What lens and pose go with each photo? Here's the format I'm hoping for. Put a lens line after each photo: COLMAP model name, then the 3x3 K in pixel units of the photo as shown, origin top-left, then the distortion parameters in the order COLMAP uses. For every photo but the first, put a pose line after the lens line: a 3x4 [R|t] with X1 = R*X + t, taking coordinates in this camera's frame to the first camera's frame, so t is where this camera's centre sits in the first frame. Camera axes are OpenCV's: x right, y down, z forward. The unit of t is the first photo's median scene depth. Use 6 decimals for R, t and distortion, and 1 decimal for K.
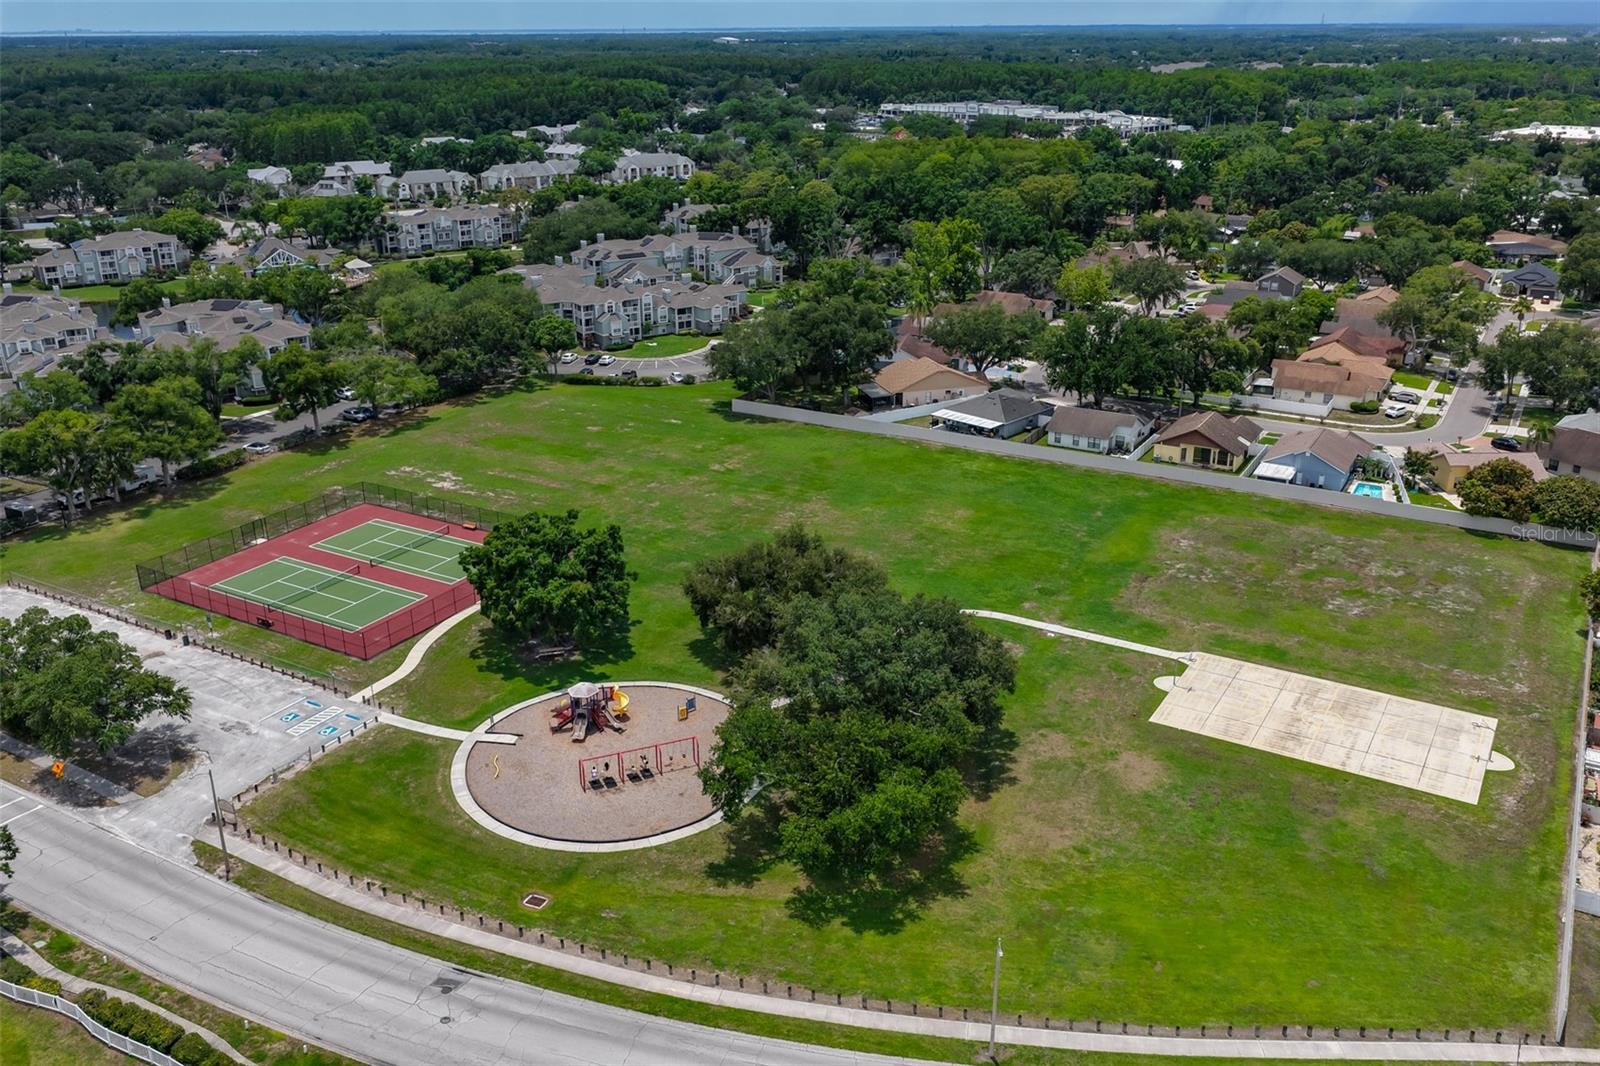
lens RADIAL K [[1339.8, 0, 803.6], [0, 1339.8, 515.4], [0, 0, 1]] dist [-0.014681, 0.038165]
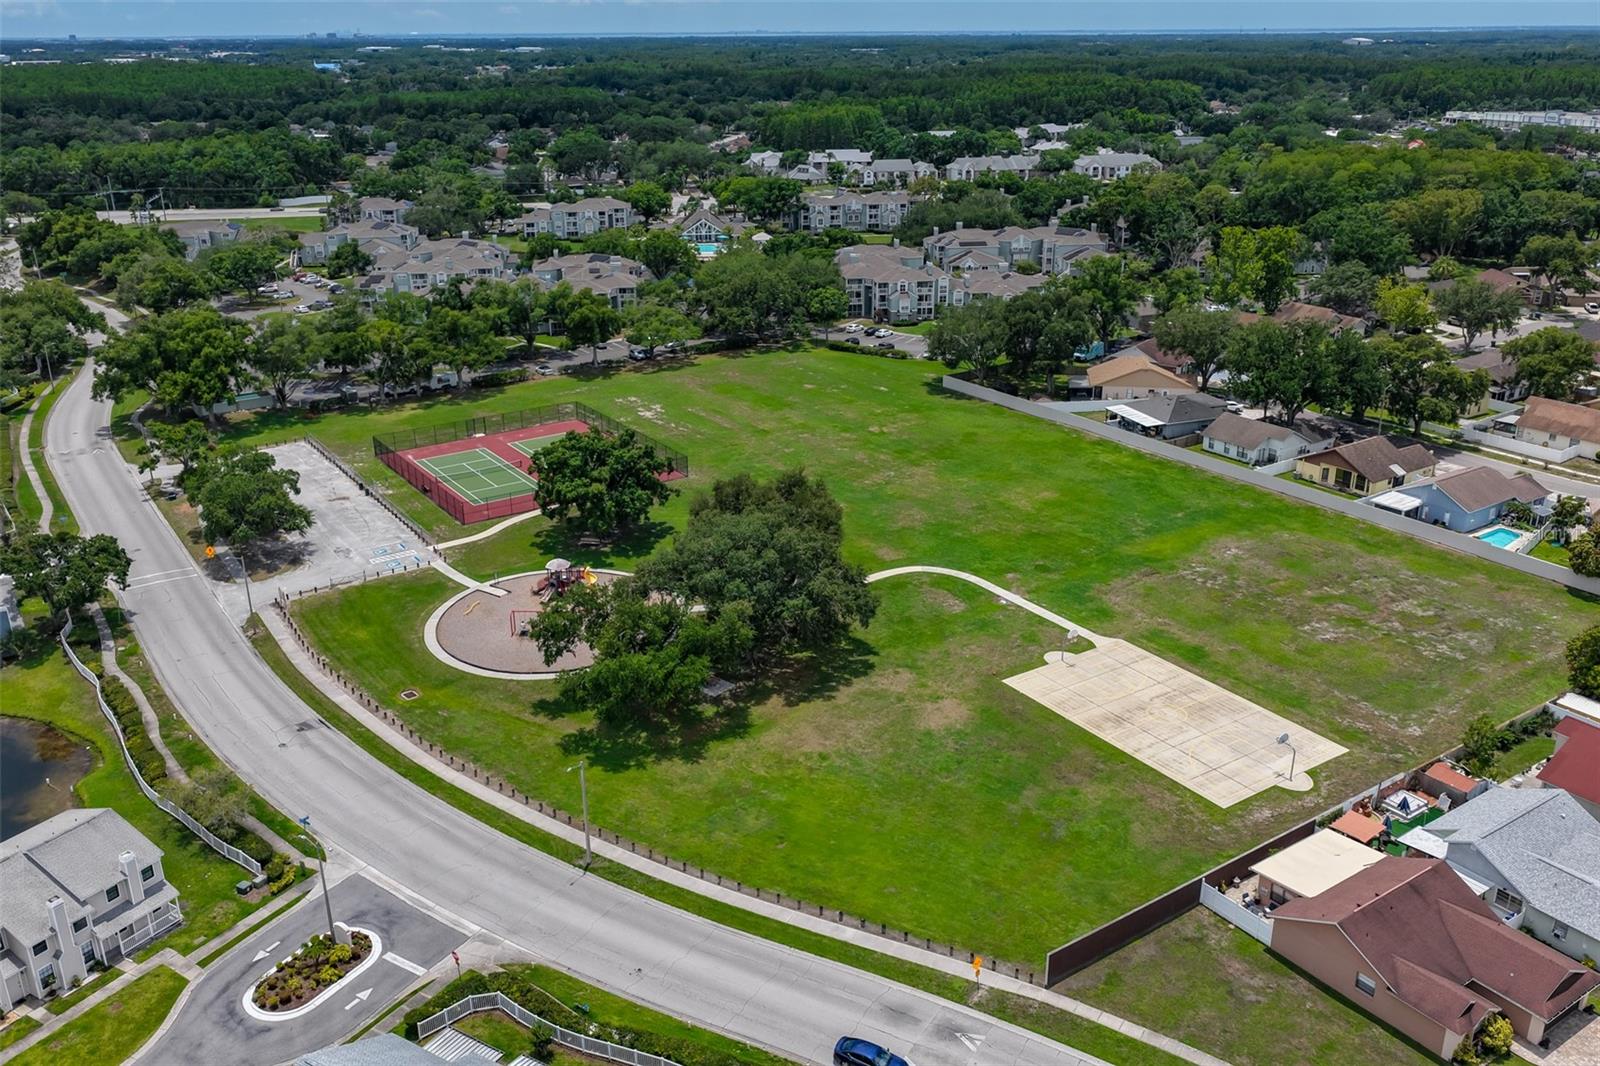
lens RADIAL K [[1339.8, 0, 803.6], [0, 1339.8, 515.4], [0, 0, 1]] dist [-0.014681, 0.038165]
pose [[0.903619, 0.146830, -0.402386, 0.320117], [-0.146809, 0.988676, 0.031083, 0.008093], [0.402393, 0.030987, 0.914942, -0.025669]]
